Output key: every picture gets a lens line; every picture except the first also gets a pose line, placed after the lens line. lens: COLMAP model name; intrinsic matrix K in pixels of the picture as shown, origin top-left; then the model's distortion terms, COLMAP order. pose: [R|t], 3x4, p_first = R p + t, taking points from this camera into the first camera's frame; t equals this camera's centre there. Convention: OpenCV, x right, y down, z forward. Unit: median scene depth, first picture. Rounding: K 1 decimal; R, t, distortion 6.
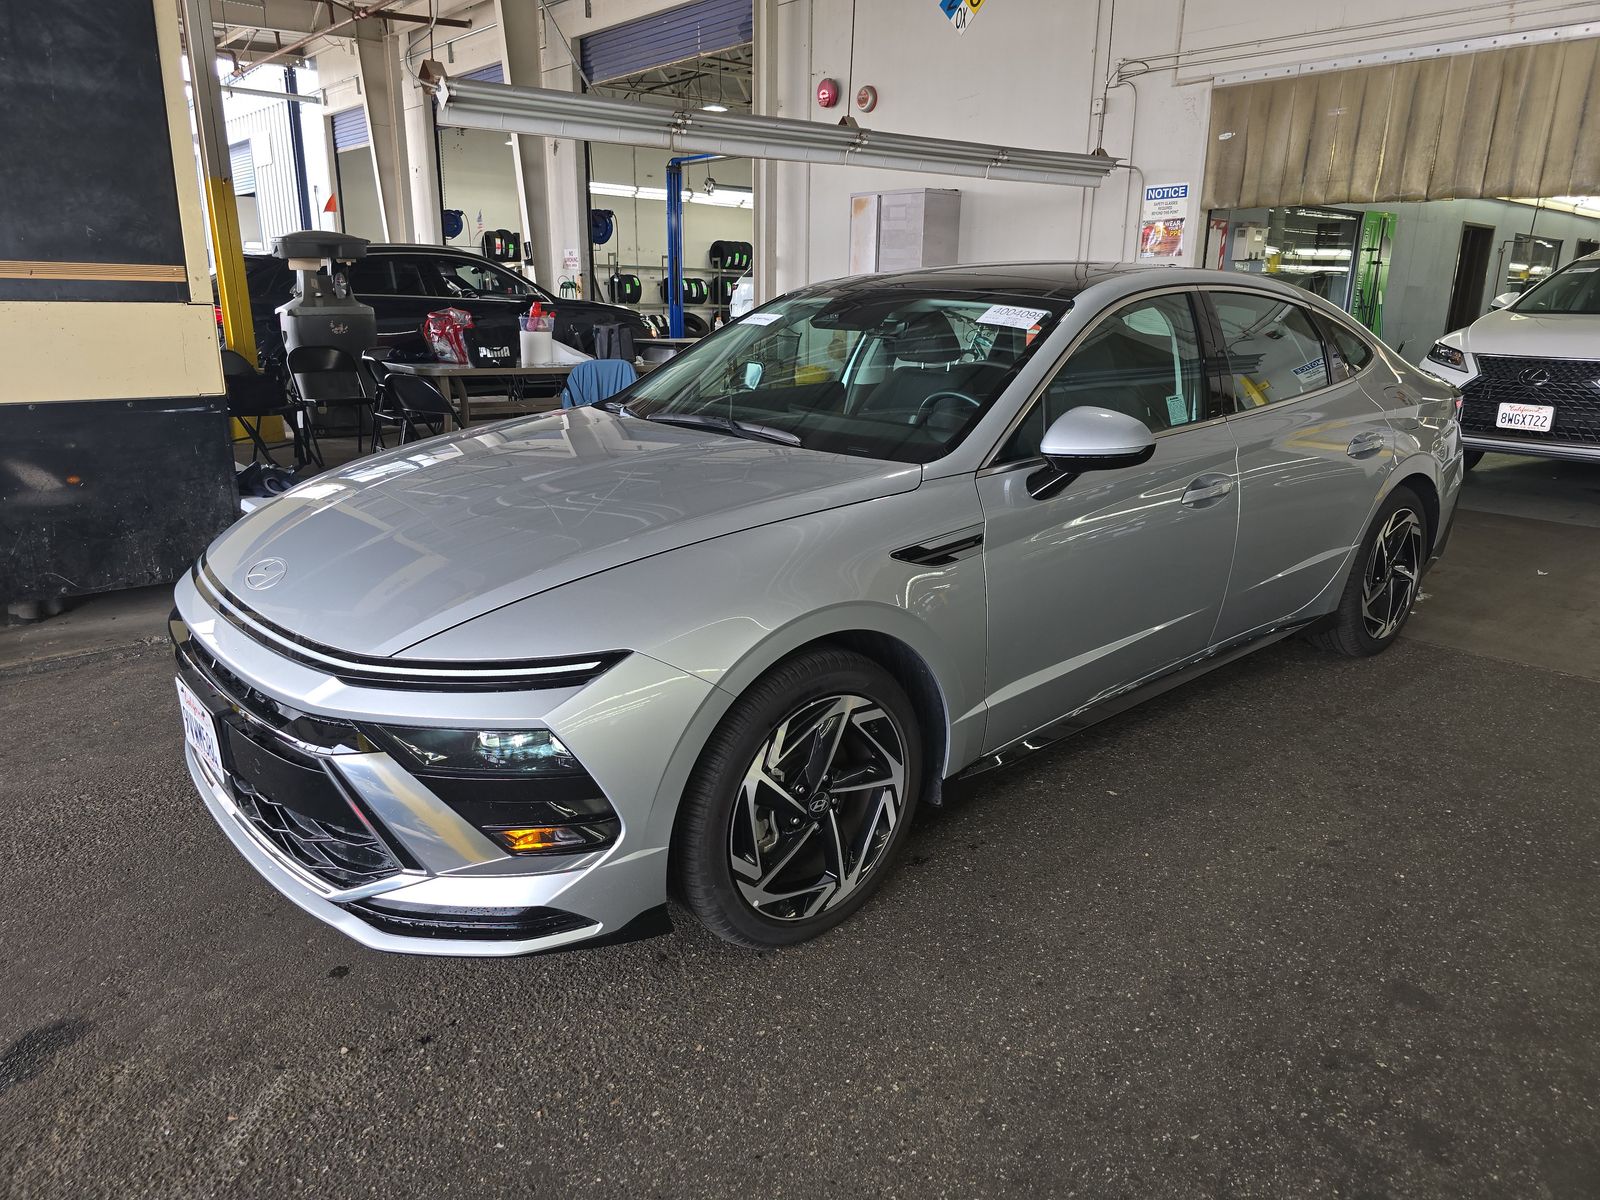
lens RADIAL K [[1070.4, 0, 800.0], [0, 1070.4, 600.0], [0, 0, 1]] dist [0.030343, -0.020375]
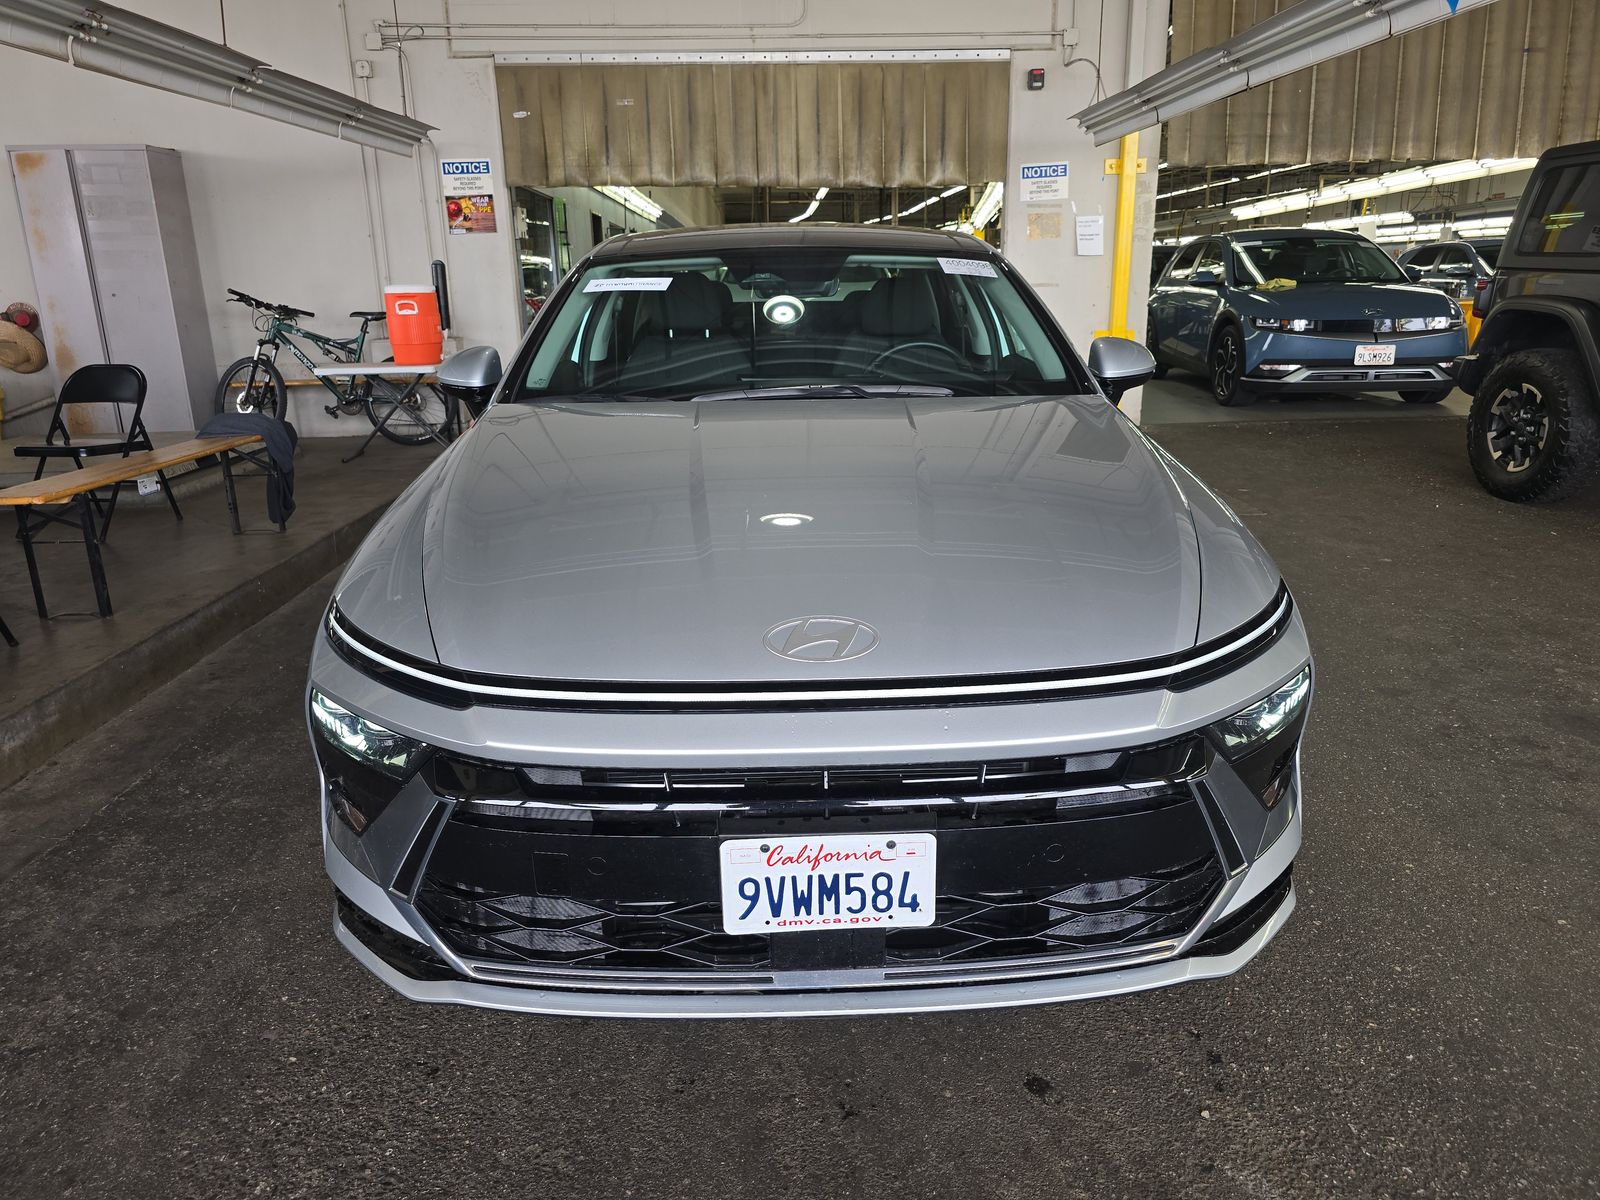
lens RADIAL K [[1070.4, 0, 800.0], [0, 1070.4, 600.0], [0, 0, 1]] dist [0.030343, -0.020375]
pose [[0.633542, -0.244649, 0.734010, -0.345618], [0.238081, 0.964304, 0.115914, -0.045354], [-0.736167, 0.101318, 0.669173, 0.186468]]
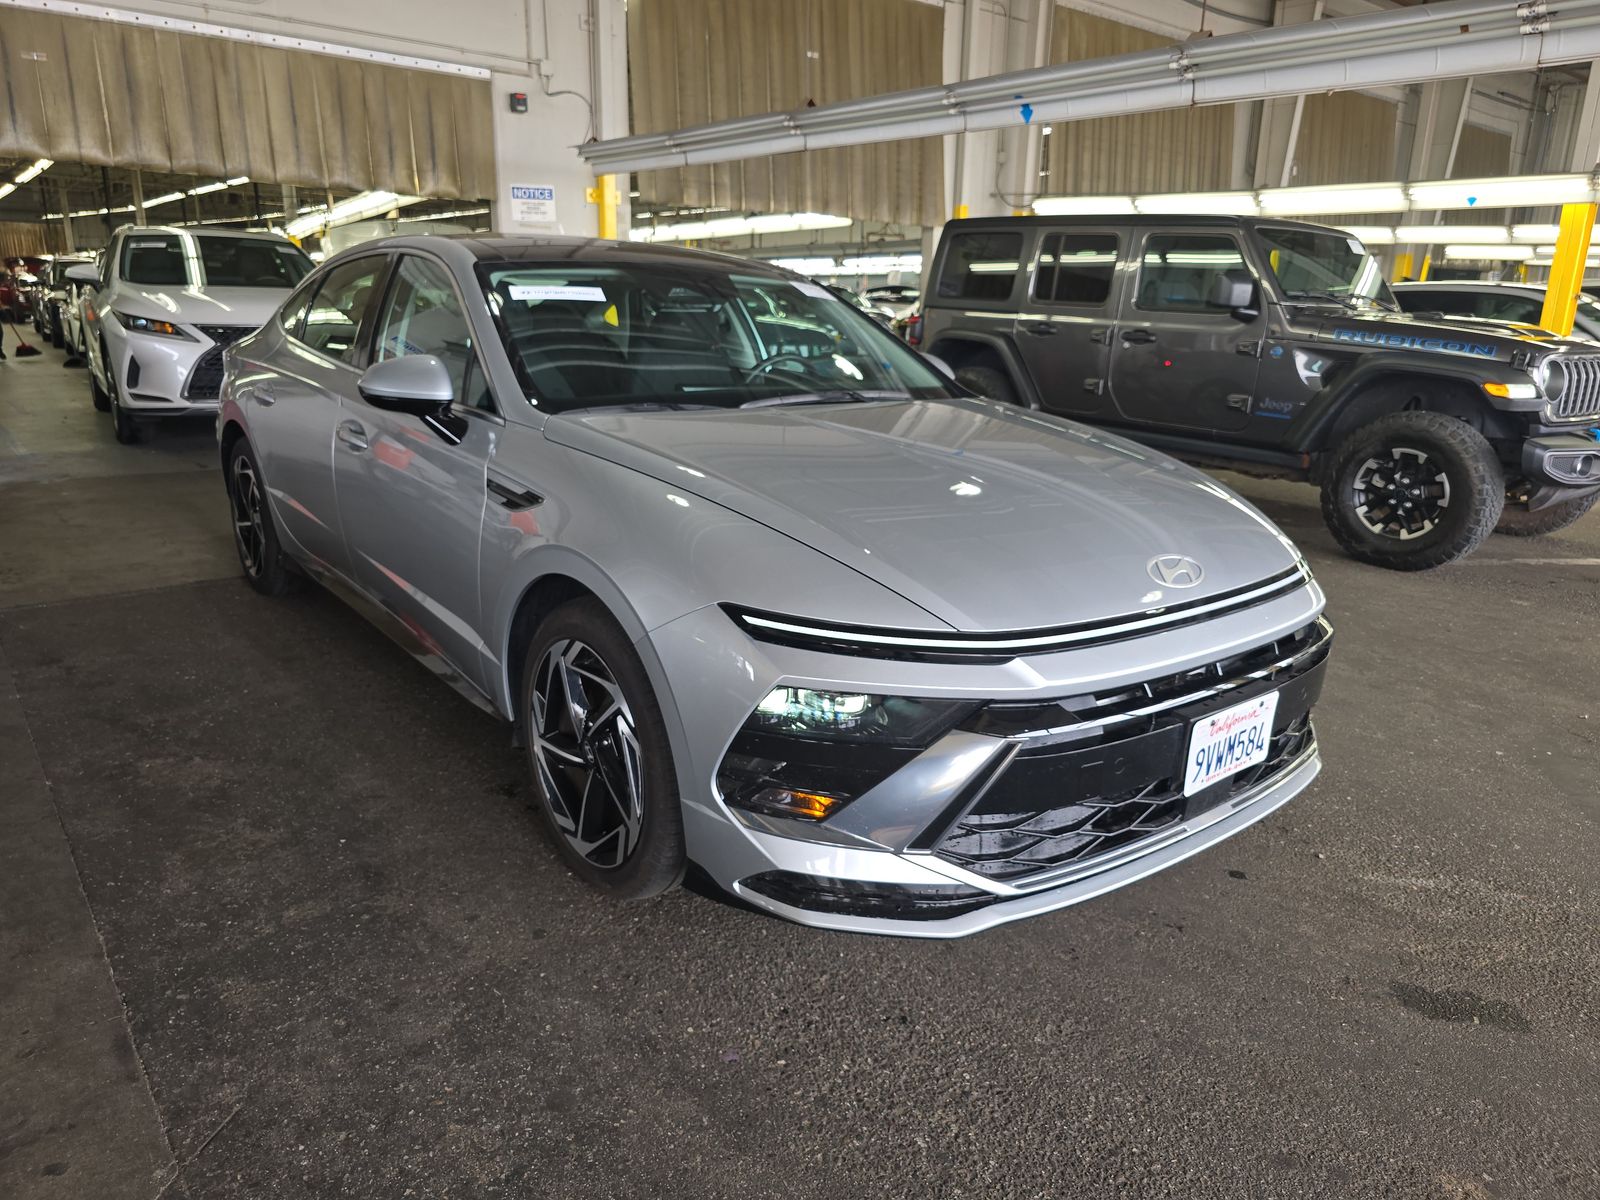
lens RADIAL K [[1084.9, 0, 800.0], [0, 1084.9, 600.0], [0, 0, 1]] dist [0.031338, -0.032752]
pose [[0.038811, -0.275909, 0.960400, -0.489366], [0.251456, 0.932891, 0.257845, -0.112323], [-0.967090, 0.231491, 0.105585, 0.419244]]
